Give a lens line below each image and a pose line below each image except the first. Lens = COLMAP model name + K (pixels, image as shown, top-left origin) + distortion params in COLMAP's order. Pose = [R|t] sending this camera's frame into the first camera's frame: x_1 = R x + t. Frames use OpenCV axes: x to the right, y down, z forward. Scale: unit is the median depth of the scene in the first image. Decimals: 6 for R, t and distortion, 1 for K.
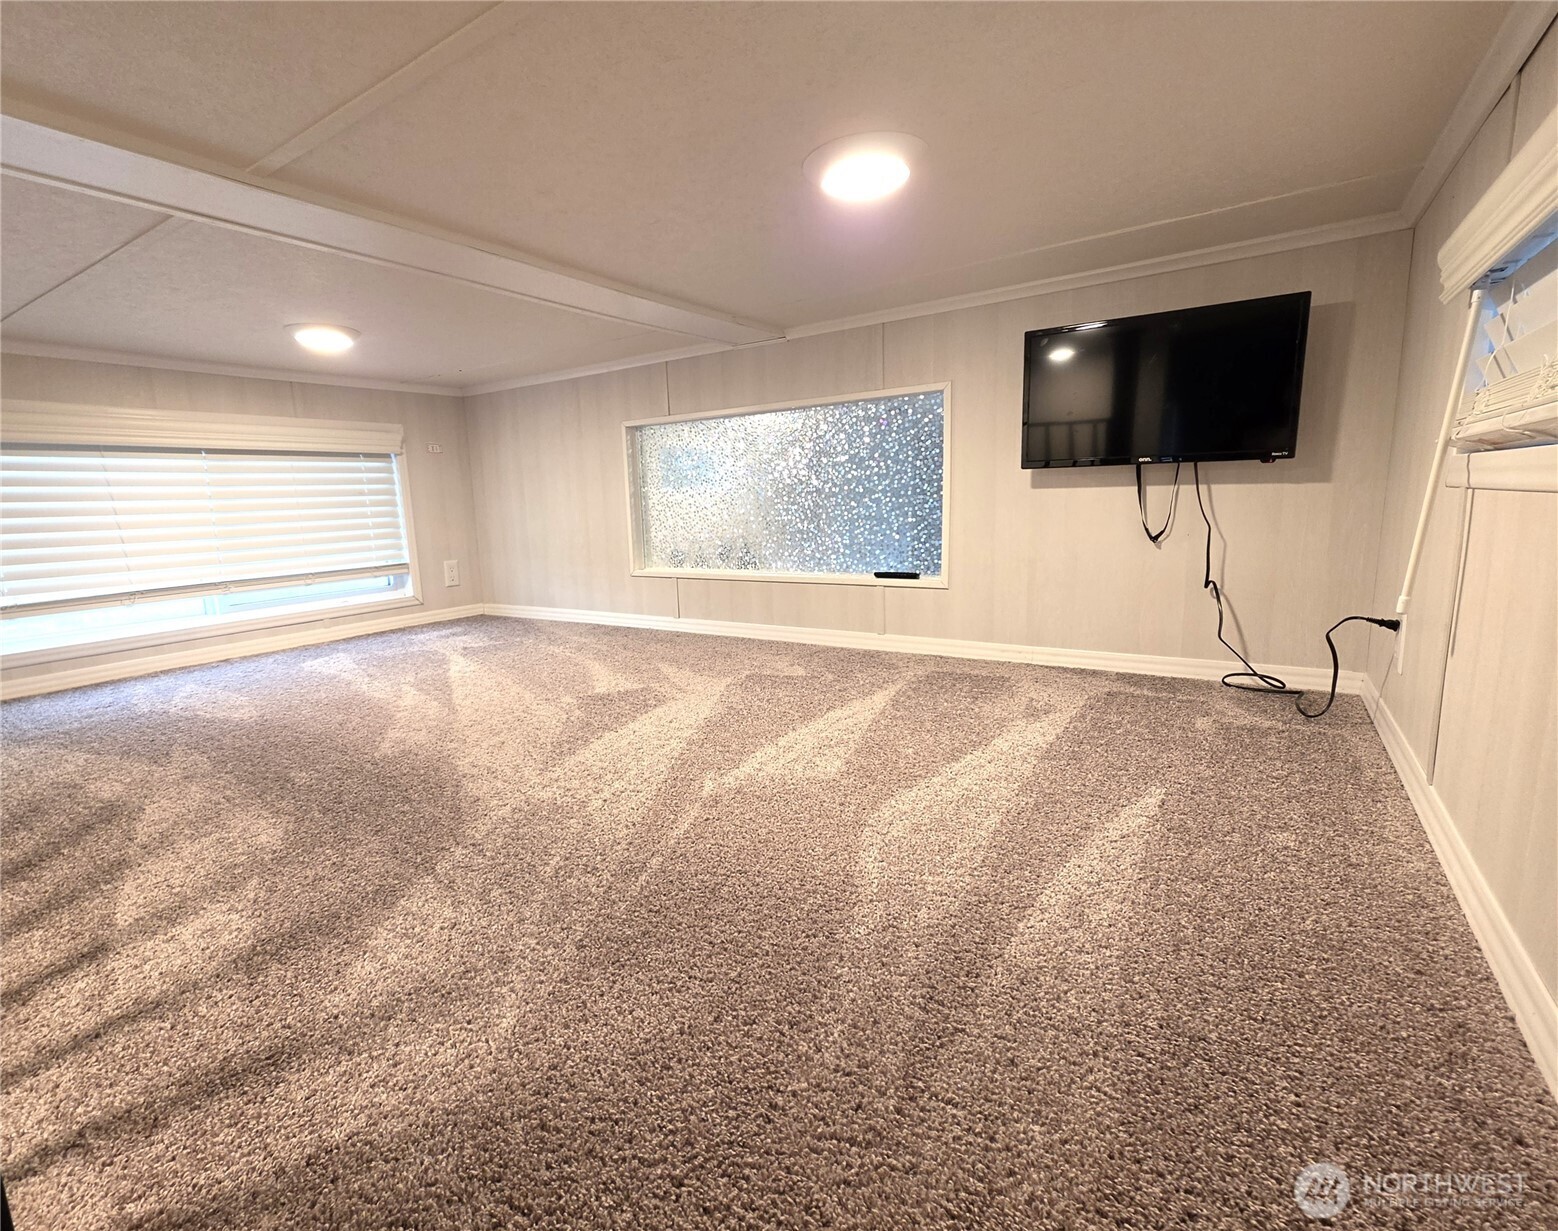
lens RADIAL K [[714.3, 0, 774.4], [0, 714.3, 615.8], [0, 0, 1]] dist [0.000059, -0.000067]
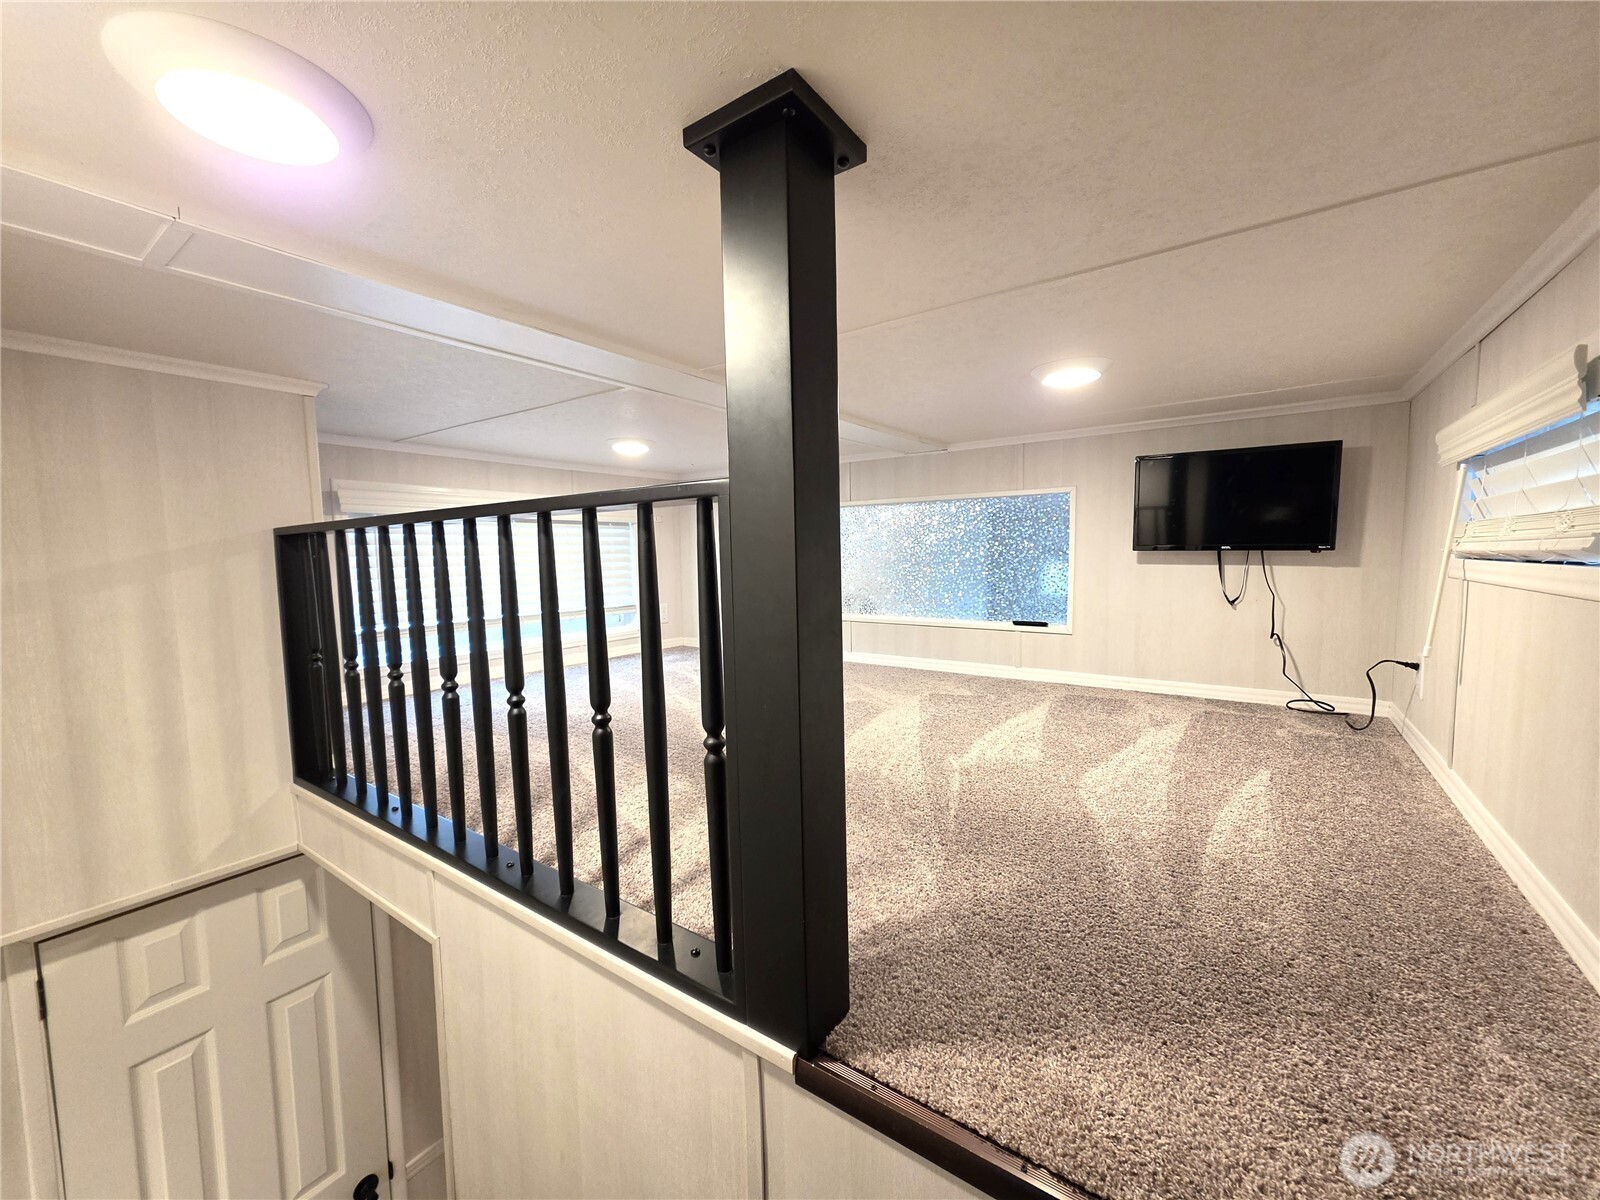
lens RADIAL K [[636.0, 0, 805.8], [0, 636.0, 599.4], [0, 0, 1]] dist [-0.003800, 0.000635]
pose [[0.999537, 0.023718, -0.019051, -0.329133], [-0.025280, 0.995934, -0.086469, 0.017677], [0.016923, 0.086910, 0.996072, -0.302467]]
